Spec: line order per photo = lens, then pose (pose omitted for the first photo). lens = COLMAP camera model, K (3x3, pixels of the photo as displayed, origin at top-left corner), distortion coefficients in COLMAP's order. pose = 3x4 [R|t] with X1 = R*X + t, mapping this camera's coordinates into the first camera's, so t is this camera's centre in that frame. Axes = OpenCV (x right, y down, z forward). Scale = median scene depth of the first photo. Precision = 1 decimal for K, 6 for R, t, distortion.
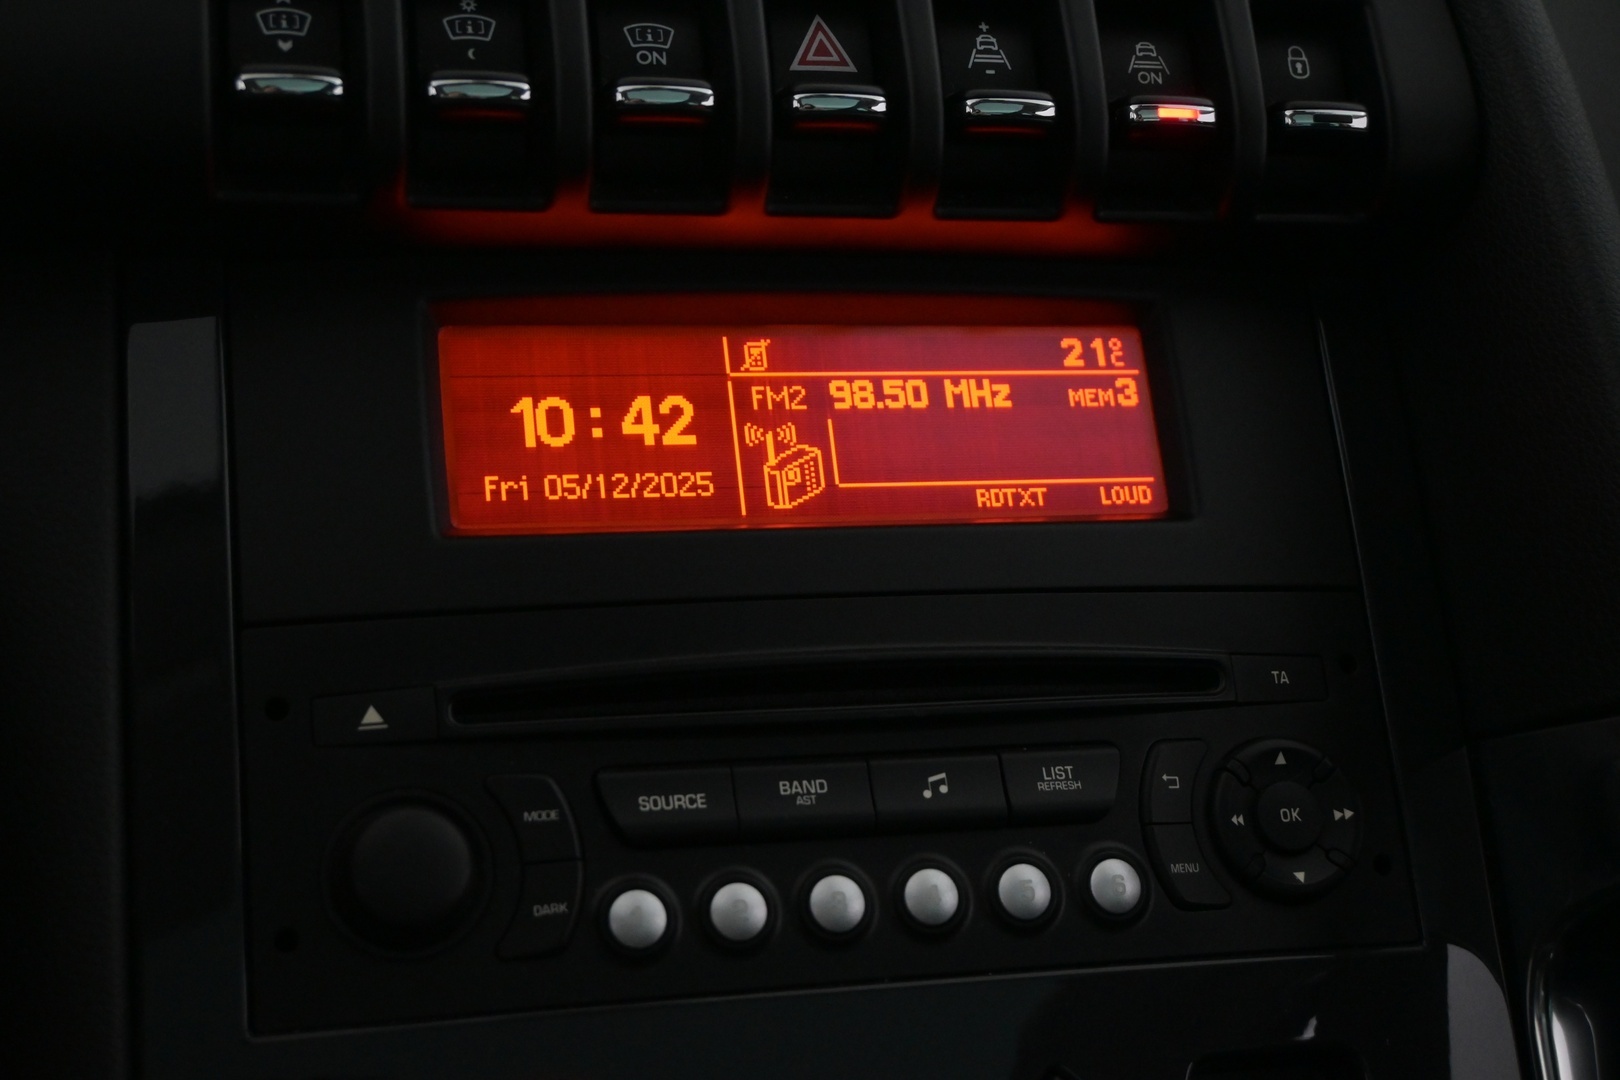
lens RADIAL K [[2330.0, 0, 809.6], [0, 2330.0, 534.9], [0, 0, 1]] dist [-0.000518, 0.000000]
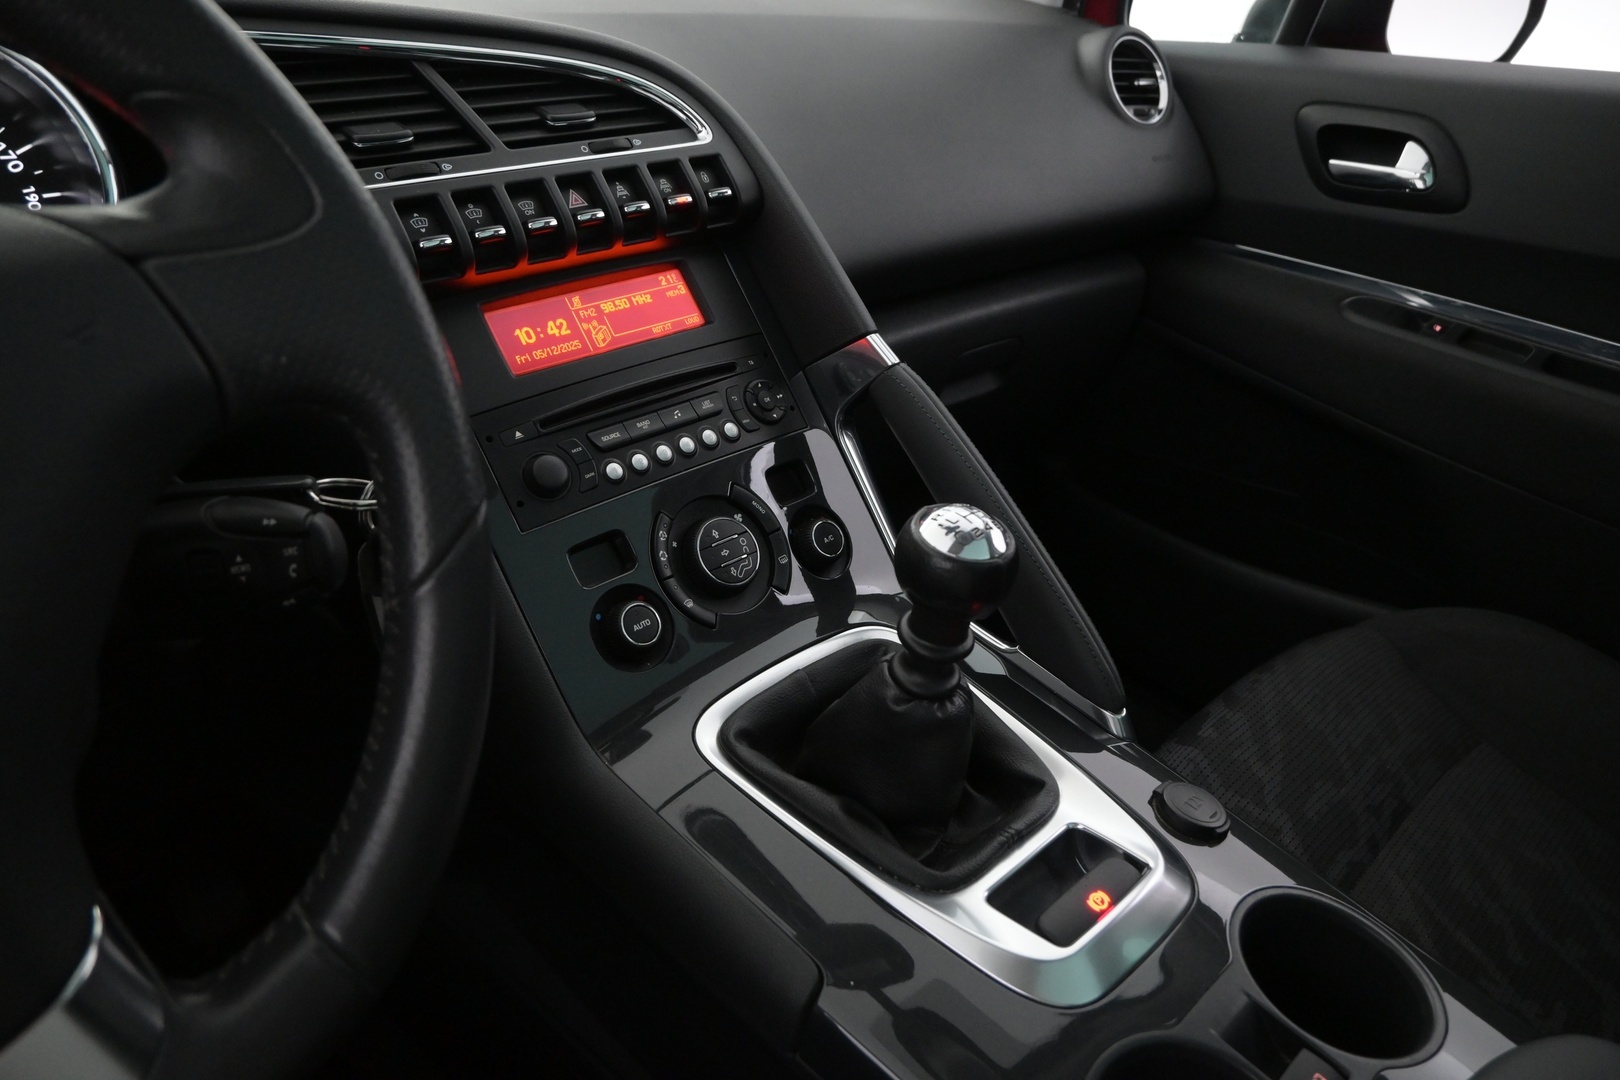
lens RADIAL K [[1131.5, 0, 819.8], [0, 1131.5, 527.9], [0, 0, 1]] dist [0.004785, -0.005033]
pose [[0.867015, -0.294489, 0.401948, -0.457070], [0.239474, 0.953663, 0.182152, 0.015101], [-0.436964, -0.061673, 0.897362, -0.549241]]
